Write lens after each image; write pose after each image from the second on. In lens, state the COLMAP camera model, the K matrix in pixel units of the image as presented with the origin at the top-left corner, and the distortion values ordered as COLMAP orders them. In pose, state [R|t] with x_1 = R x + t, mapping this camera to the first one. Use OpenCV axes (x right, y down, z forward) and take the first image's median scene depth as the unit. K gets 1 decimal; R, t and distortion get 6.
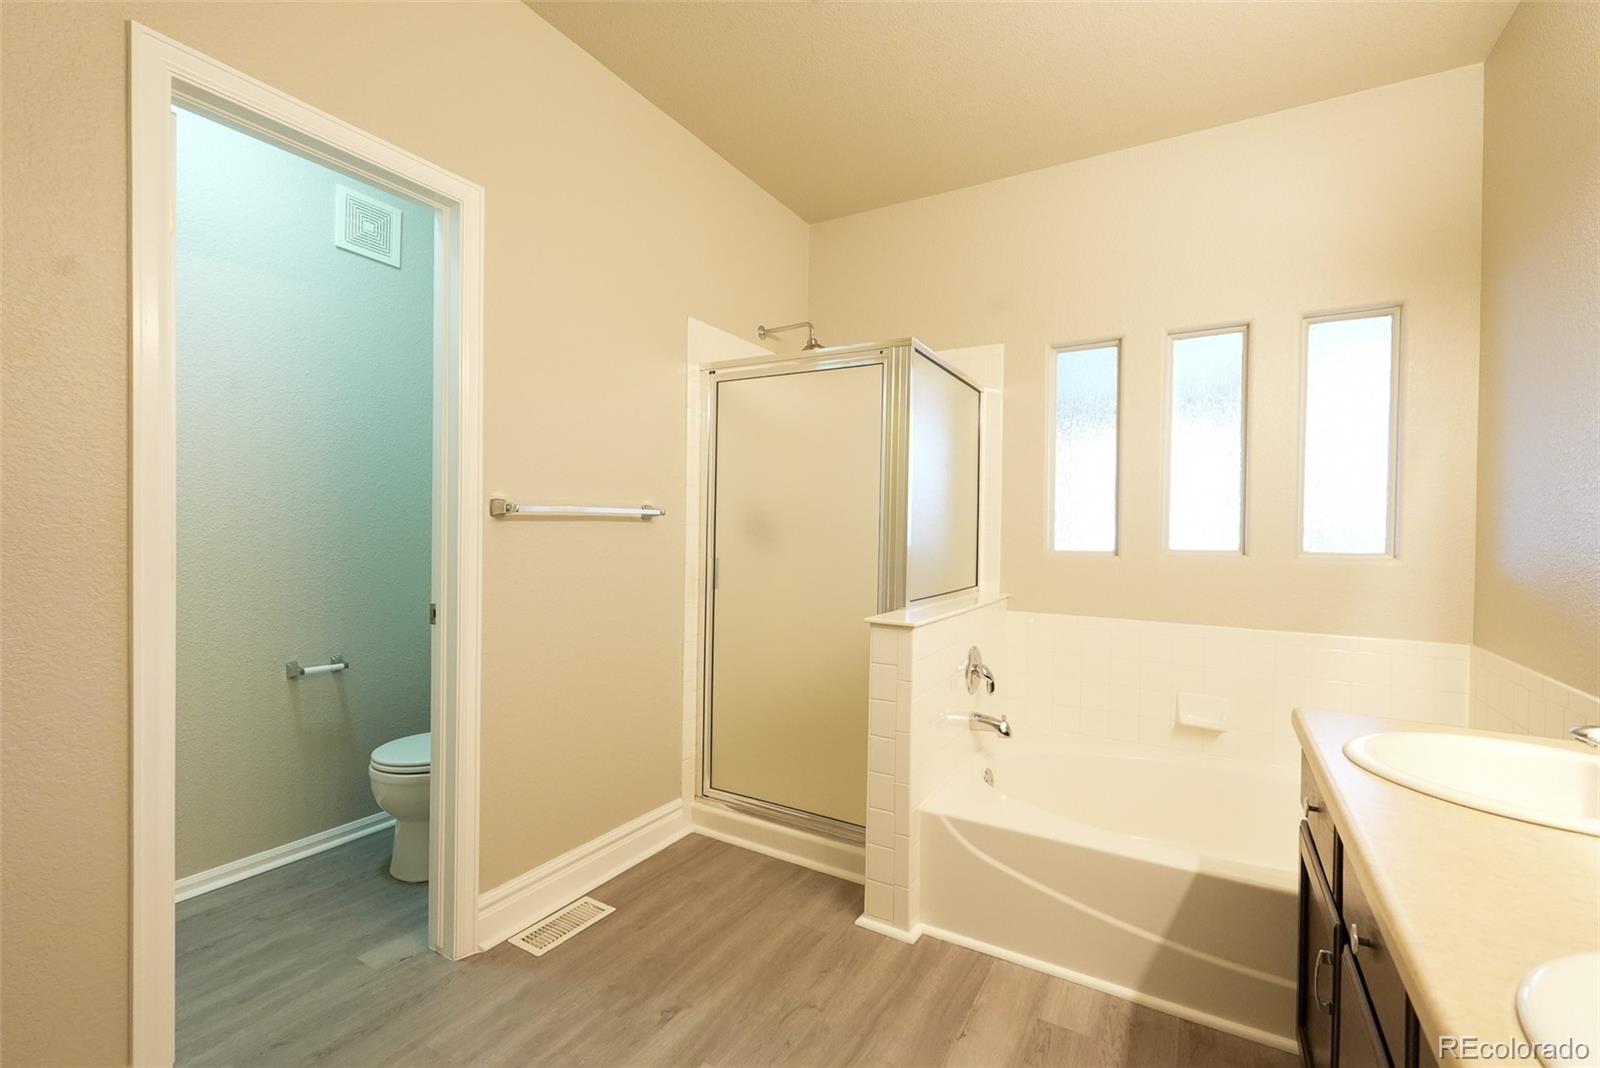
lens RADIAL K [[698.7, 0, 801.0], [0, 698.7, 538.1], [0, 0, 1]] dist [0.002512, 0.000098]
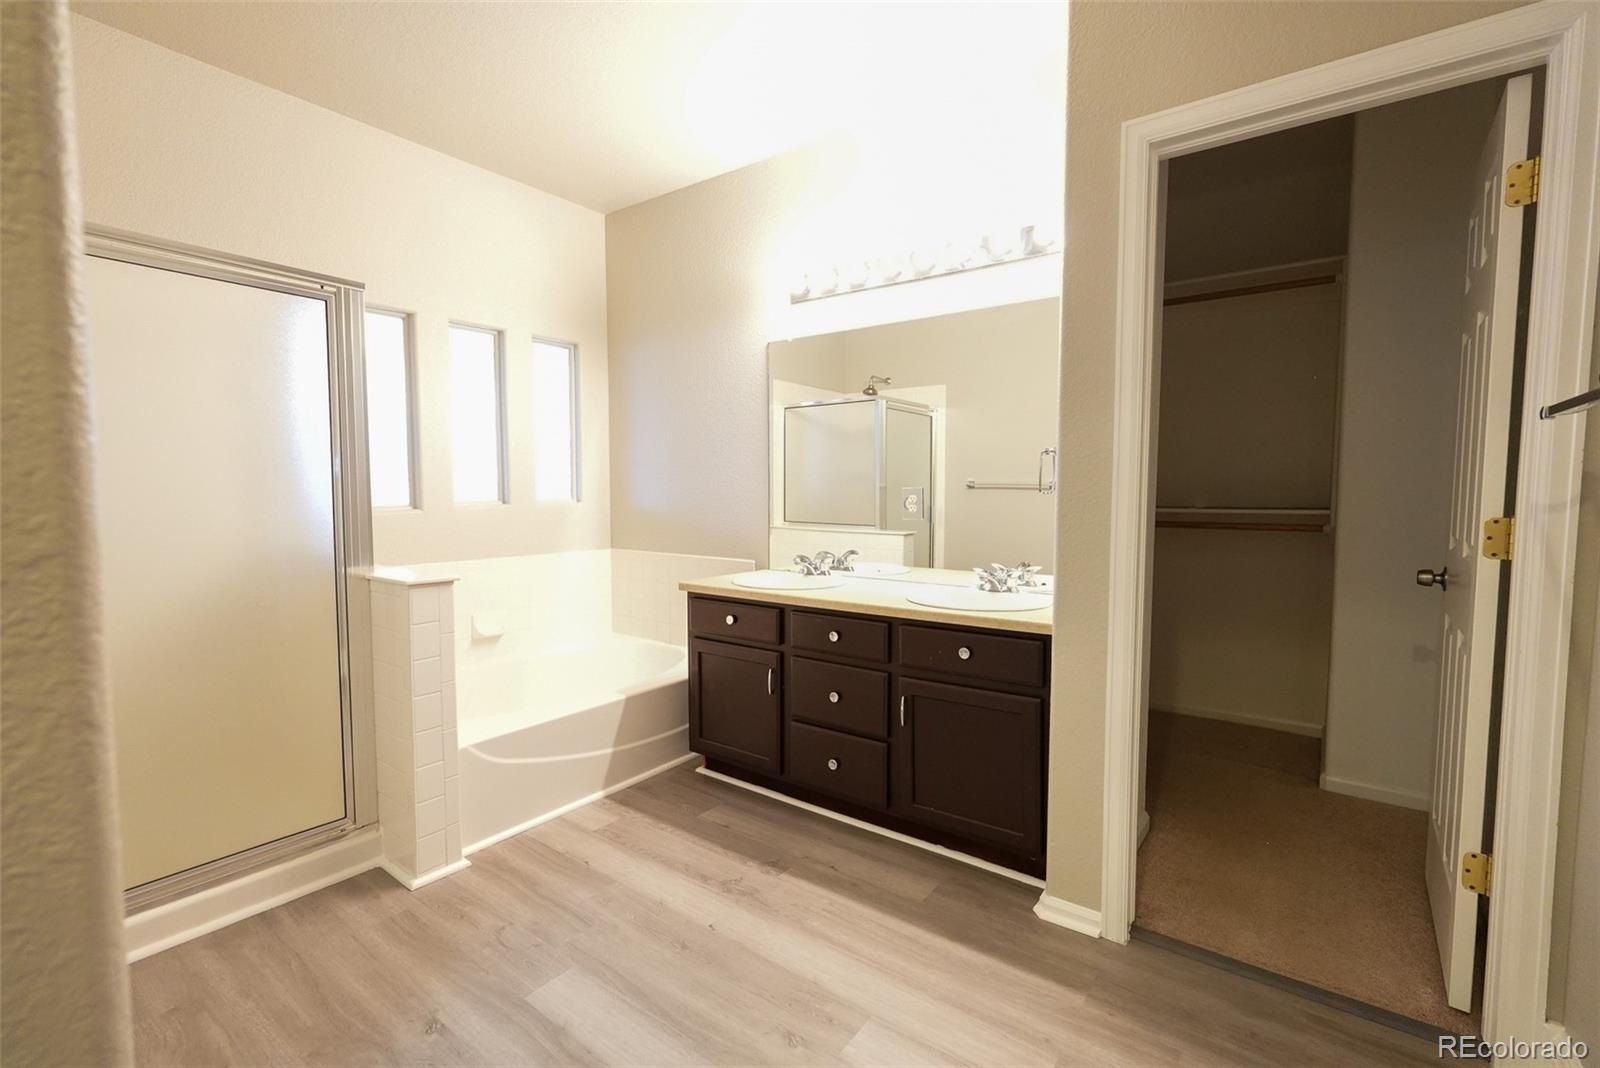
lens RADIAL K [[699.2, 0, 800.0], [0, 699.2, 534.0], [0, 0, 1]] dist [0.001560, -0.000170]
pose [[0.109424, -0.080044, 0.990767, -0.758122], [0.013695, 0.996779, 0.079017, -0.019438], [-0.993901, 0.004922, 0.110167, 0.324808]]
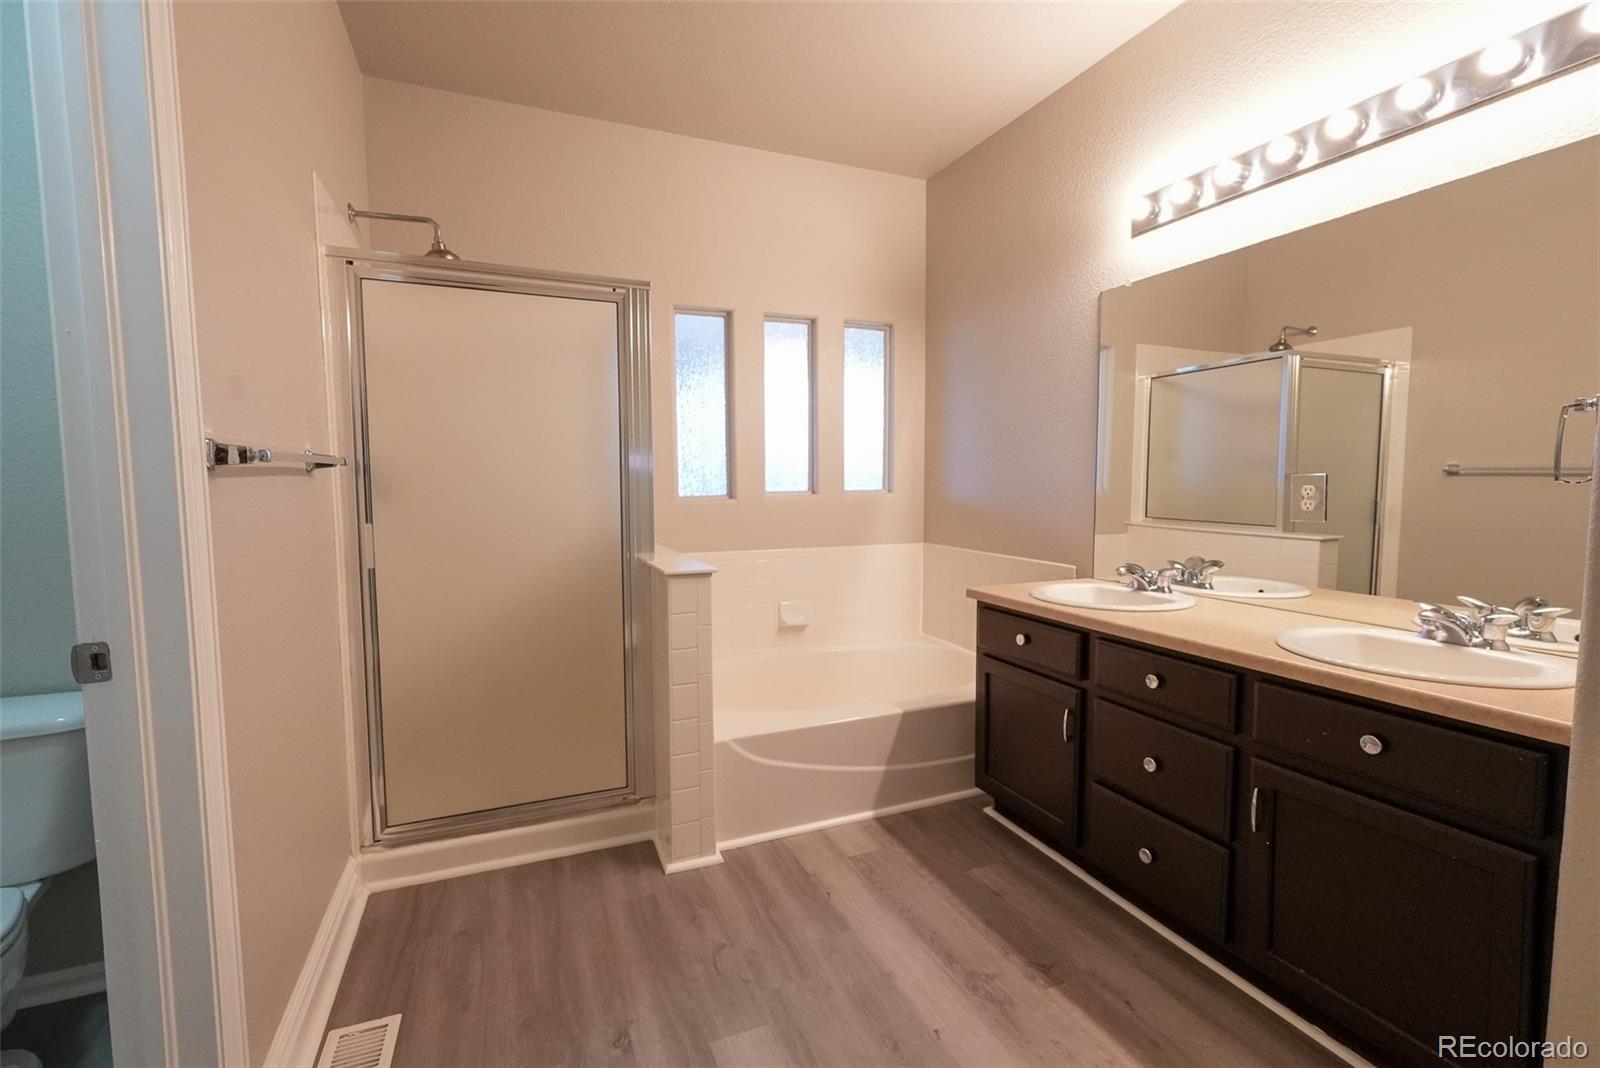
lens RADIAL K [[699.2, 0, 800.0], [0, 699.2, 534.0], [0, 0, 1]] dist [0.001560, -0.000170]
pose [[0.598357, -0.081008, 0.797124, -0.537818], [0.023564, 0.996225, 0.083554, -0.013815], [-0.800883, -0.031211, 0.598007, 0.245363]]
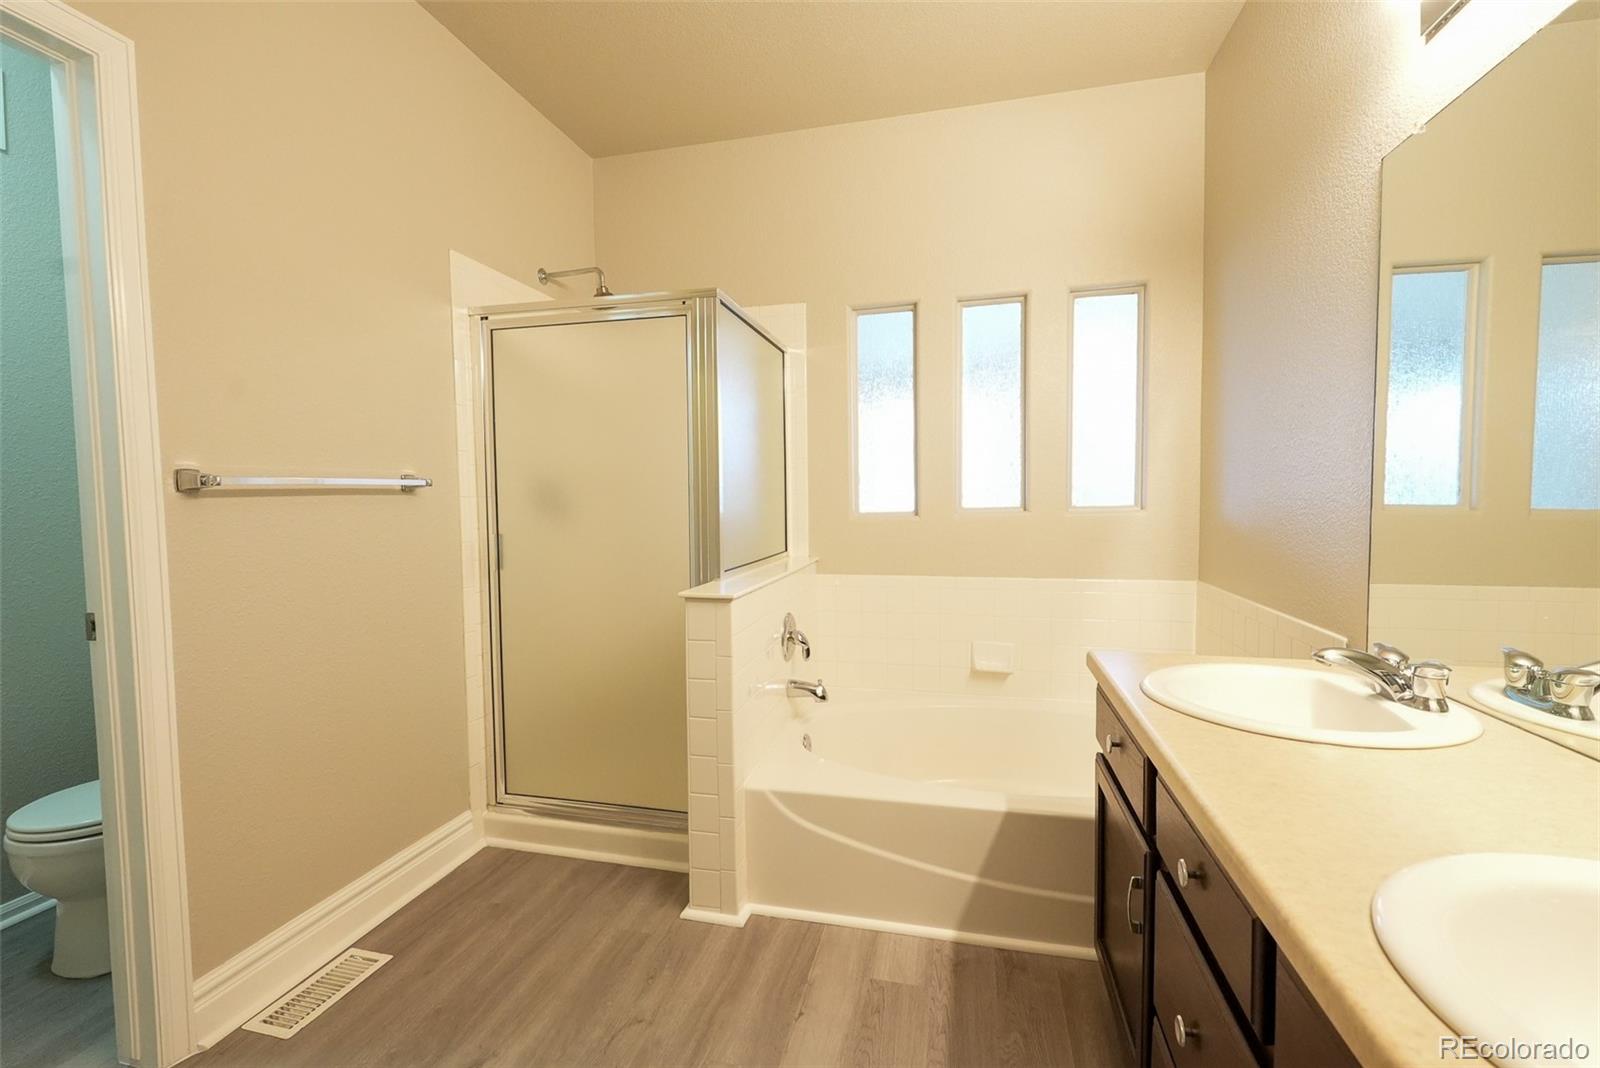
lens RADIAL K [[699.2, 0, 800.0], [0, 699.2, 534.0], [0, 0, 1]] dist [0.001560, -0.000170]
pose [[0.957588, -0.042055, 0.285056, -0.014085], [0.030227, 0.998495, 0.045768, -0.000082], [-0.286552, -0.035211, 0.957417, 0.069443]]
